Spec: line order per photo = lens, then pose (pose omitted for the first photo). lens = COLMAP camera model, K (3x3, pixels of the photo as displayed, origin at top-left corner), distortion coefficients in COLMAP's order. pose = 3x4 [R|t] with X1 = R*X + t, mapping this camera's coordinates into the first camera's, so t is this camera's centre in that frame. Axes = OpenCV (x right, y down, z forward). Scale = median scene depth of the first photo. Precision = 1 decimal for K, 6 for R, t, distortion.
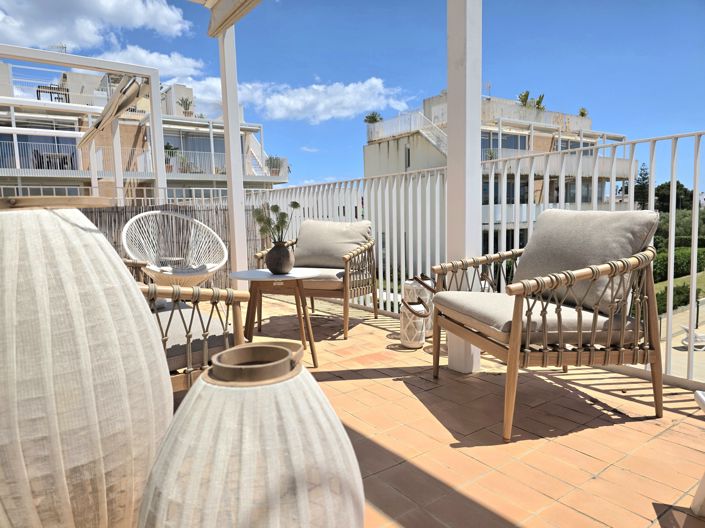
lens RADIAL K [[476.1, 0, 353.8], [0, 476.1, 265.3], [0, 0, 1]] dist [0.048482, -0.044501]
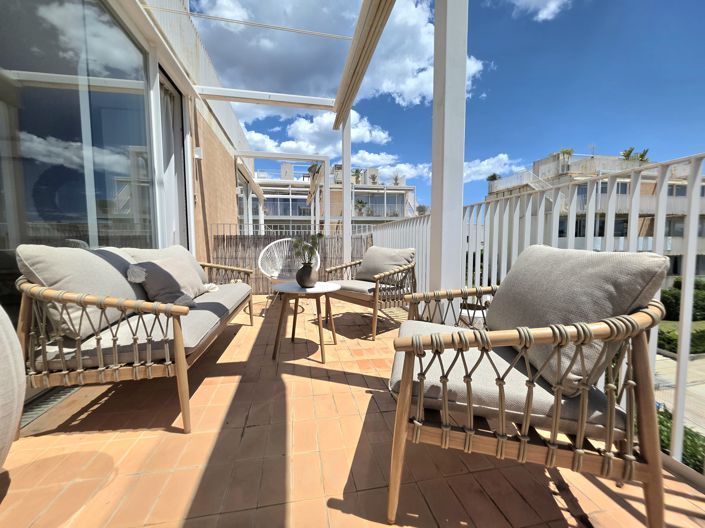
lens RADIAL K [[283.8, 0, 349.1], [0, 283.8, 263.0], [0, 0, 1]] dist [-0.004537, 0.001407]
pose [[0.904364, 0.055080, -0.423193, 0.289927], [-0.065904, 0.997766, -0.010974, -0.049497], [0.421643, 0.037814, 0.905973, 0.333903]]
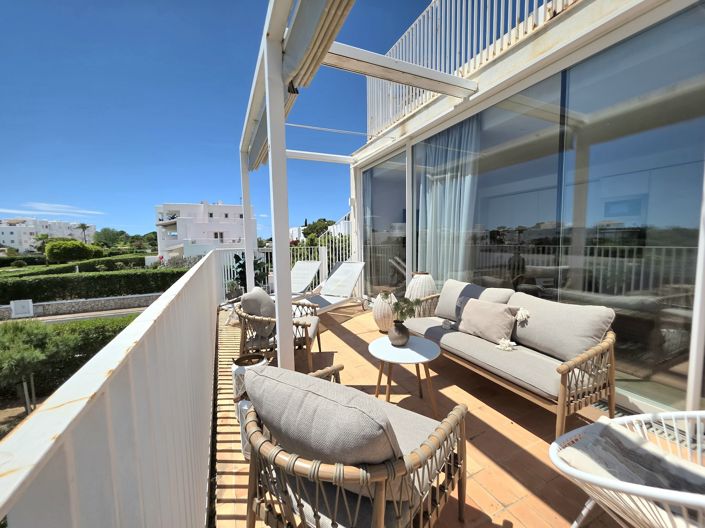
lens RADIAL K [[283.8, 0, 349.9], [0, 283.8, 263.5], [0, 0, 1]] dist [-0.004537, 0.001407]
pose [[-0.980184, 0.029660, 0.195854, -0.181996], [0.064945, 0.982194, 0.176285, -0.363312], [-0.187138, 0.185512, -0.964658, 1.796650]]
